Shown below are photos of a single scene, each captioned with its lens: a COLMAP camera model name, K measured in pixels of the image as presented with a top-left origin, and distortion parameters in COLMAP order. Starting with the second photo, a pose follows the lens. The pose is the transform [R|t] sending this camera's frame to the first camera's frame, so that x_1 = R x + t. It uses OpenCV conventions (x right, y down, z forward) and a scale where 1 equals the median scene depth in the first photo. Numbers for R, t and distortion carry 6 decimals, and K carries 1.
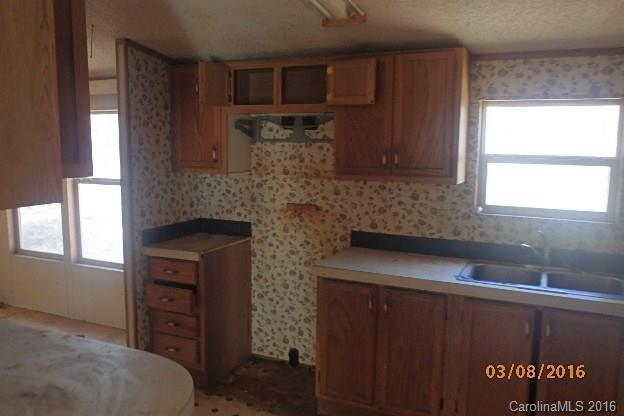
lens RADIAL K [[512.1, 0, 309.3], [0, 512.1, 211.3], [0, 0, 1]] dist [-0.031497, 0.018128]
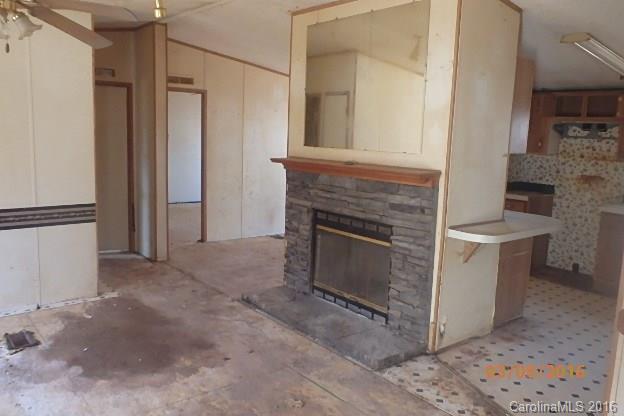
lens RADIAL K [[512.1, 0, 312.0], [0, 512.1, 203.2], [0, 0, 1]] dist [-0.031497, 0.018128]
pose [[0.896574, 0.090310, -0.433589, -0.103357], [-0.091867, 0.995619, 0.017410, 0.128338], [0.433262, 0.024223, 0.900942, -0.876059]]
